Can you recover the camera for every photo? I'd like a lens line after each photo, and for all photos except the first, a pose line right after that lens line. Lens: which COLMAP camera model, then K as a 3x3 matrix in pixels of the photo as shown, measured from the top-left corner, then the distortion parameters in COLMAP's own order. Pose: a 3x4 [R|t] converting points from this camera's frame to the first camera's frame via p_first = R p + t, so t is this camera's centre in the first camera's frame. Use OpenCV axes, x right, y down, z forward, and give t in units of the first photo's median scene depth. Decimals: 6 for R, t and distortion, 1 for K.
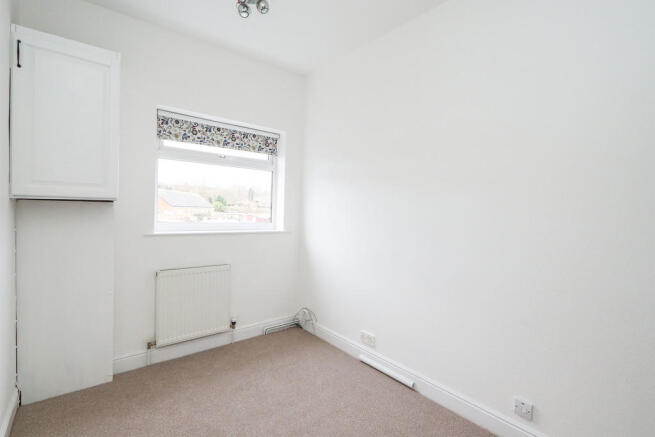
lens RADIAL K [[316.0, 0, 327.5], [0, 316.0, 218.5], [0, 0, 1]] dist [-0.000127, 0.000164]
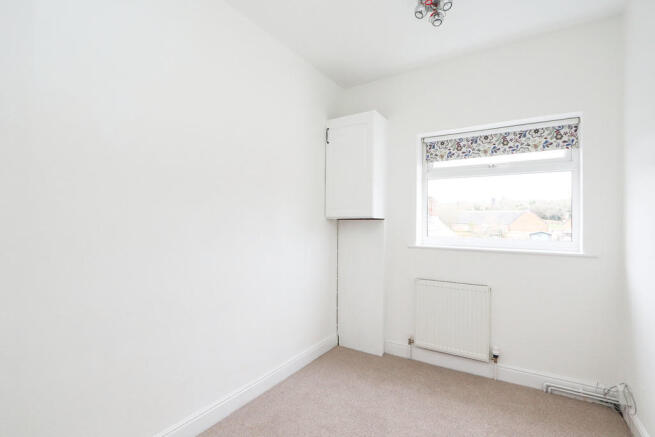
lens RADIAL K [[320.3, 0, 326.5], [0, 320.3, 221.7], [0, 0, 1]] dist [-0.000110, 0.000009]
pose [[0.285059, -0.028149, -0.958097, 0.420626], [-0.026009, 0.998973, -0.037088, 0.010450], [0.958157, 0.035492, 0.284034, 0.302618]]
